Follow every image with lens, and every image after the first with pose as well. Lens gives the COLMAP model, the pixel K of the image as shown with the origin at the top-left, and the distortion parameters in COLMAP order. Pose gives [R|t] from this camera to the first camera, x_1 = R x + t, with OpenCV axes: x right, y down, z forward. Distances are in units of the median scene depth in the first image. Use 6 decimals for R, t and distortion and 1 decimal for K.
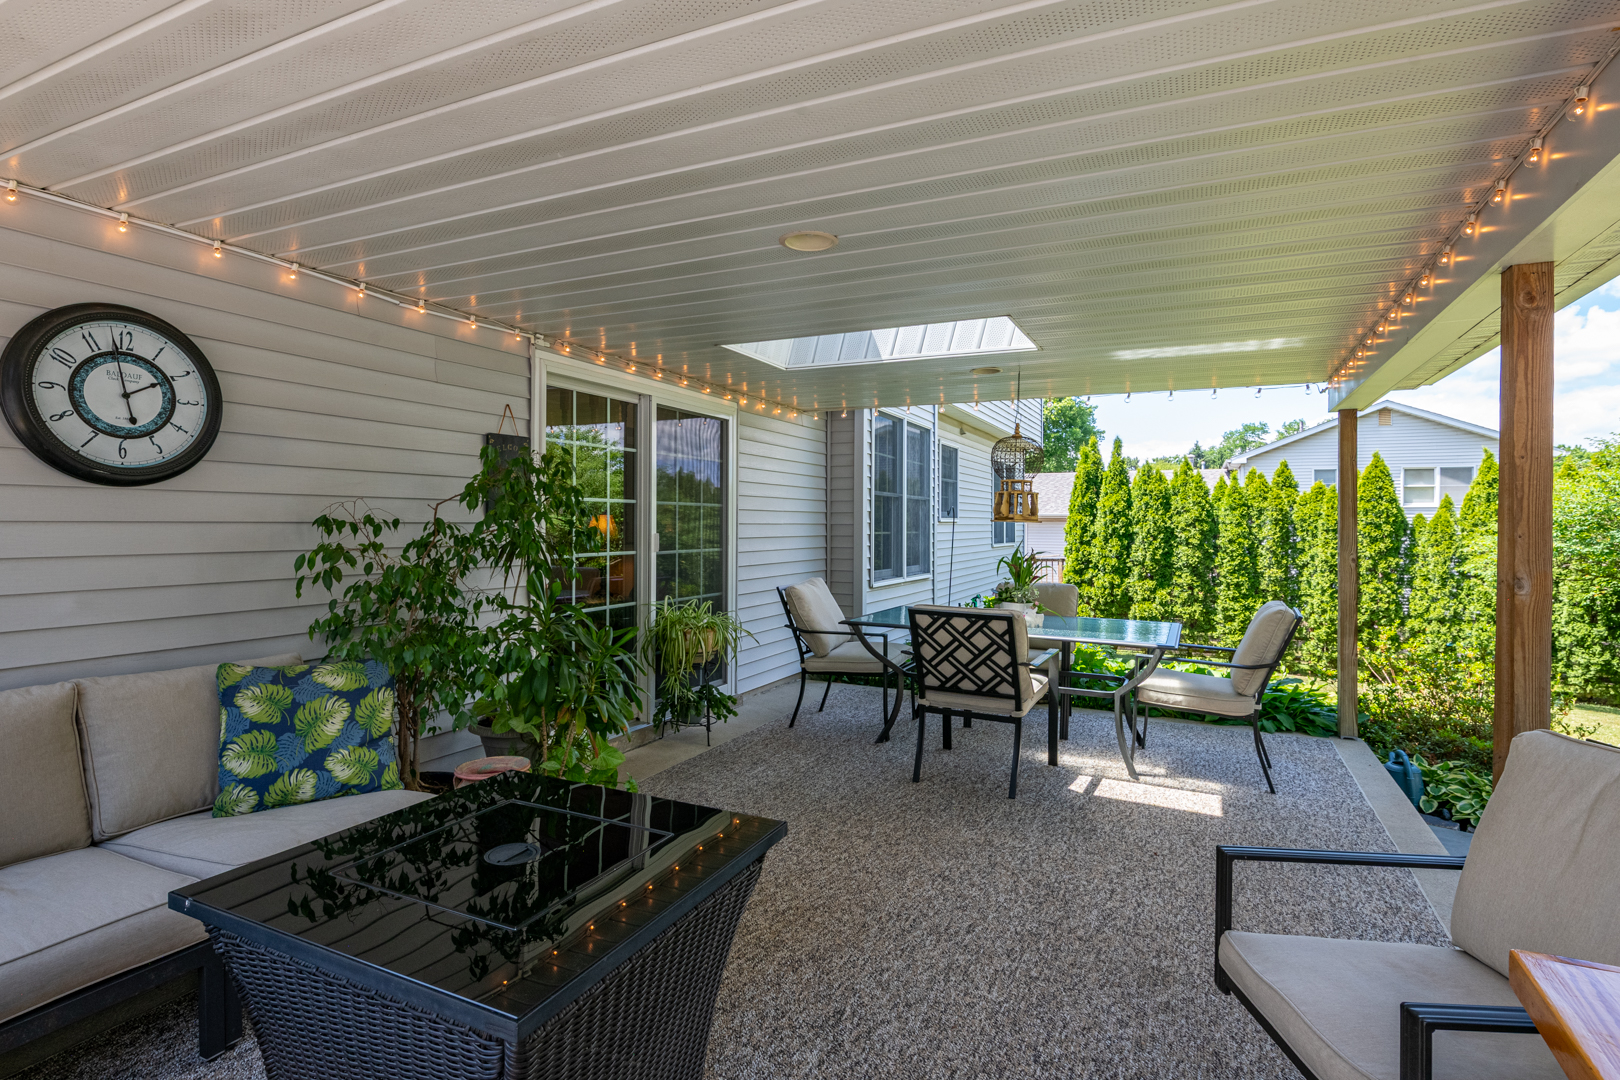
lens RADIAL K [[784.8, 0, 821.4], [0, 784.8, 516.4], [0, 0, 1]] dist [0.005349, -0.001241]
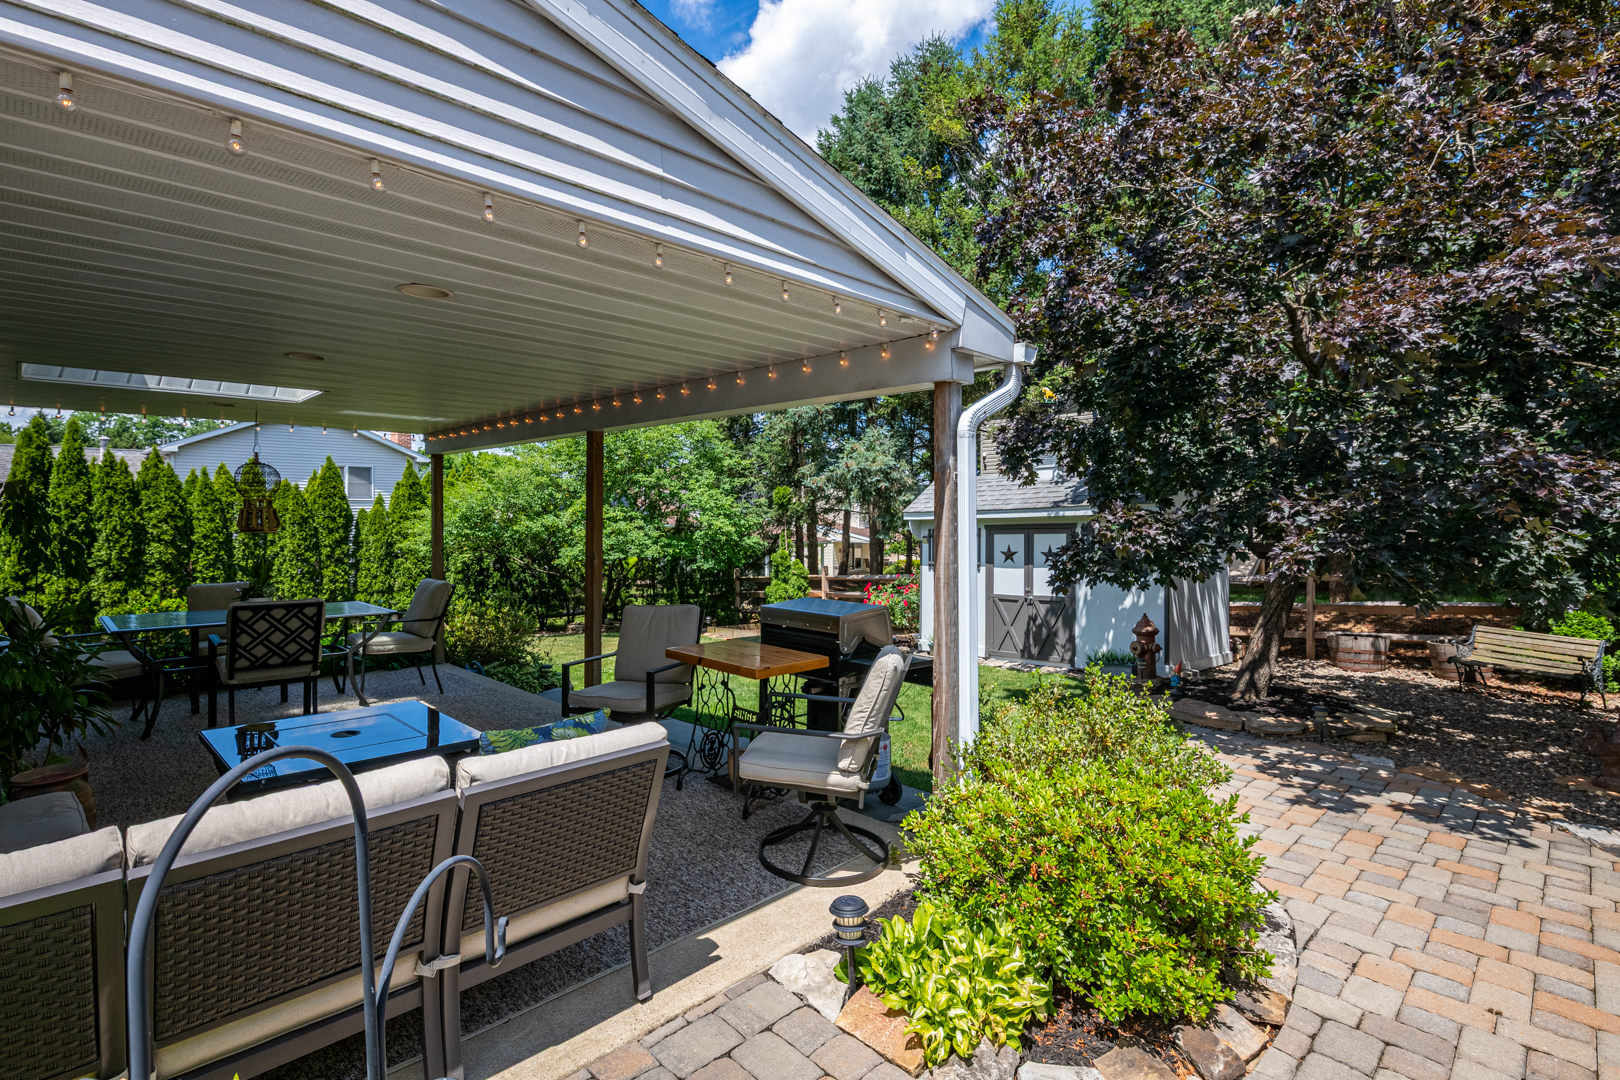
lens RADIAL K [[784.8, 0, 799.2], [0, 784.8, 522.8], [0, 0, 1]] dist [0.005349, -0.001241]
pose [[0.334197, -0.016310, 0.942362, -0.182401], [-0.007369, 0.999774, 0.019917, -0.011300], [-0.942475, -0.013600, 0.334001, -0.062053]]
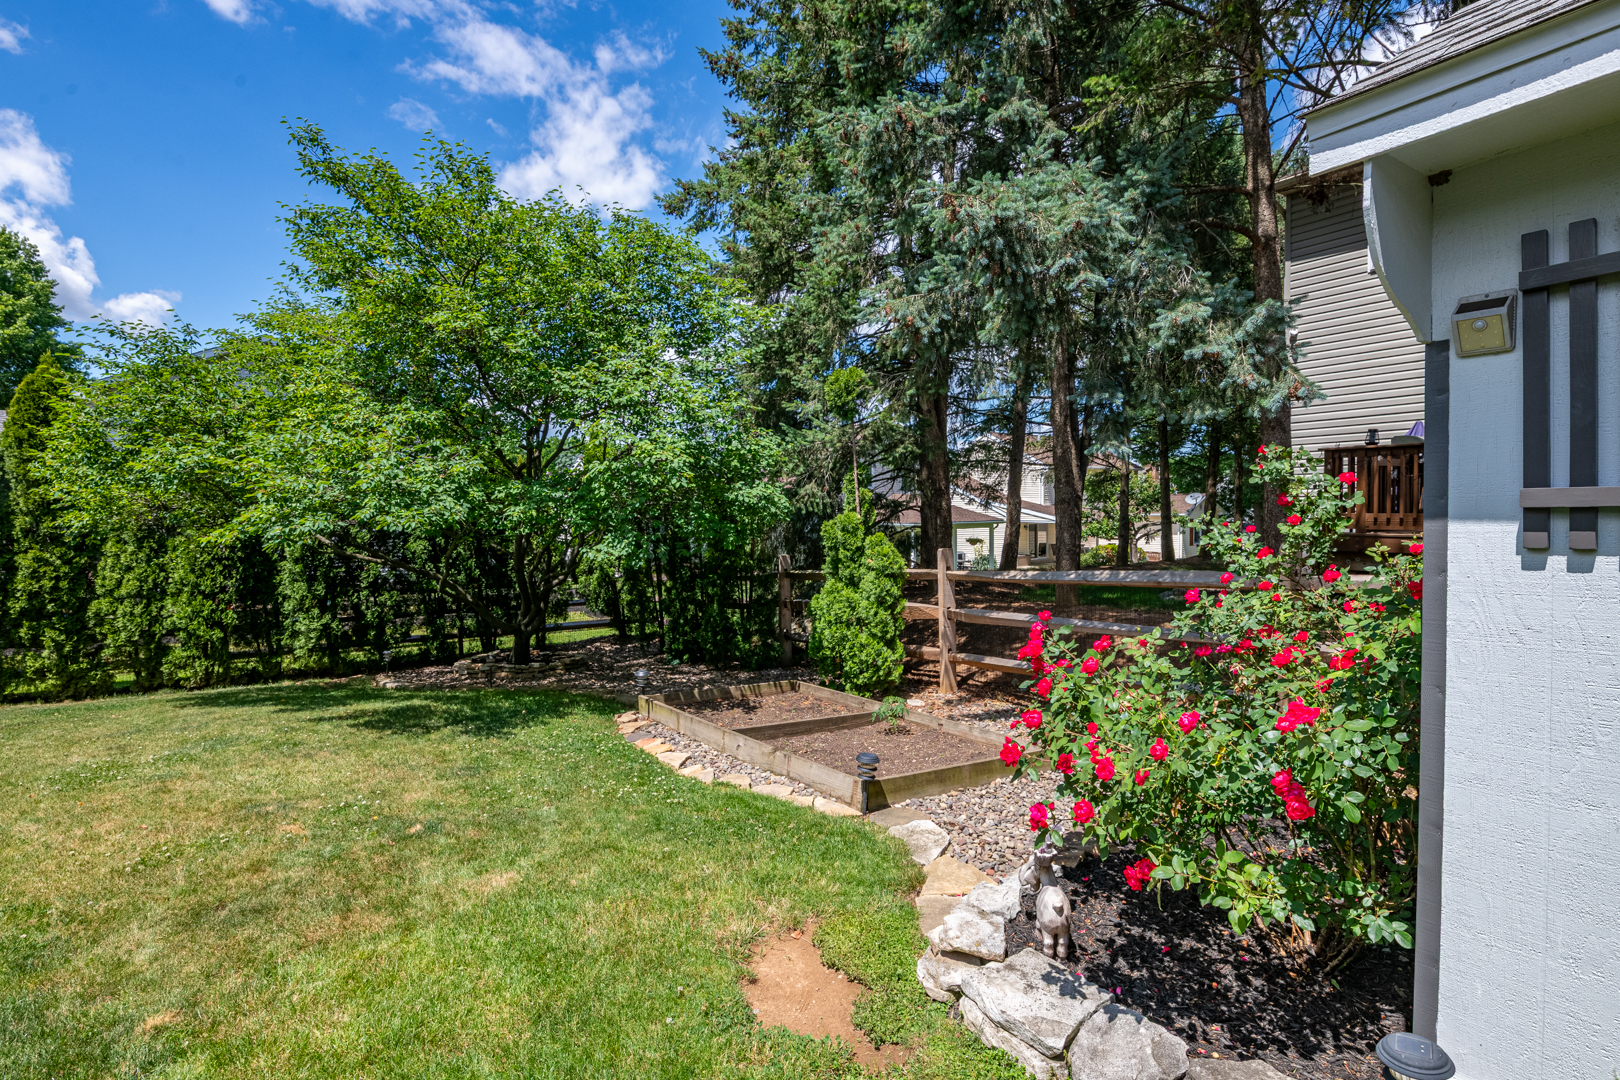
lens RADIAL K [[784.8, 0, 807.3], [0, 784.8, 532.8], [0, 0, 1]] dist [0.005349, -0.001241]
pose [[0.522593, -0.041789, 0.851558, 0.485340], [0.005694, 0.998947, 0.045528, 0.043904], [-0.852563, -0.018944, 0.522280, 0.107230]]
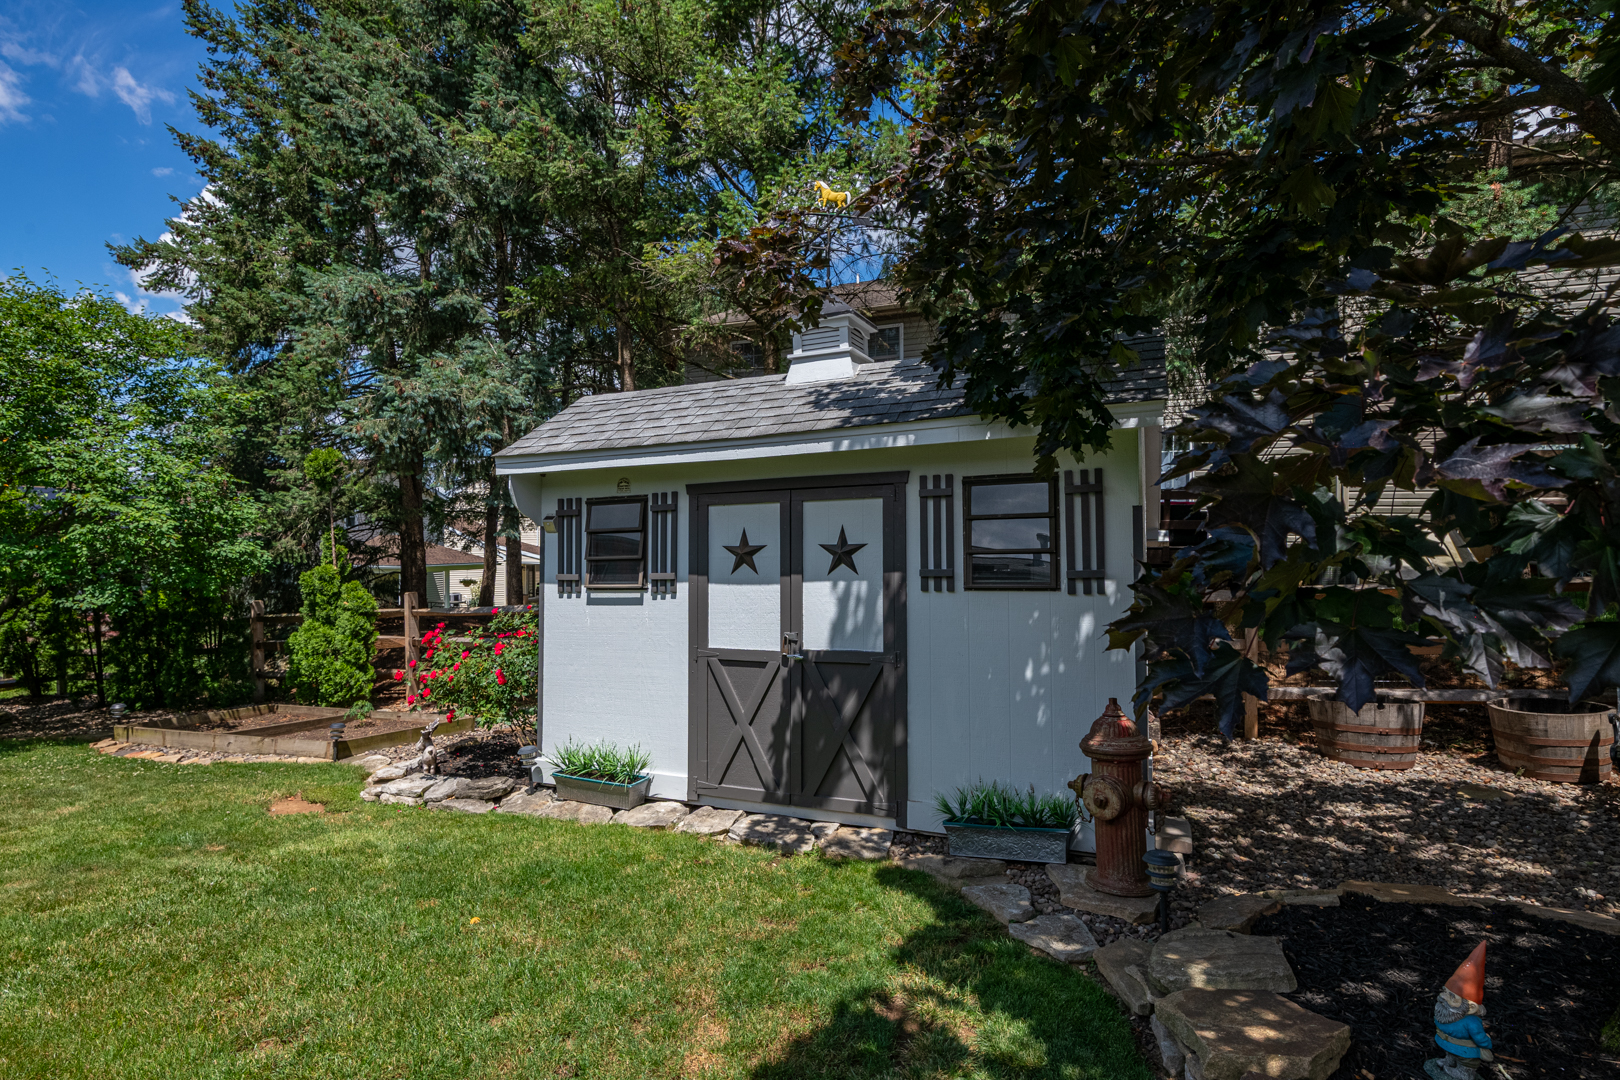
lens RADIAL K [[784.8, 0, 780.8], [0, 784.8, 544.4], [0, 0, 1]] dist [0.005349, -0.001241]
pose [[-0.027237, -0.009118, 0.999587, 0.273480], [-0.012889, 0.999878, 0.008770, 0.025976], [-0.999546, -0.012645, -0.027351, -0.007560]]
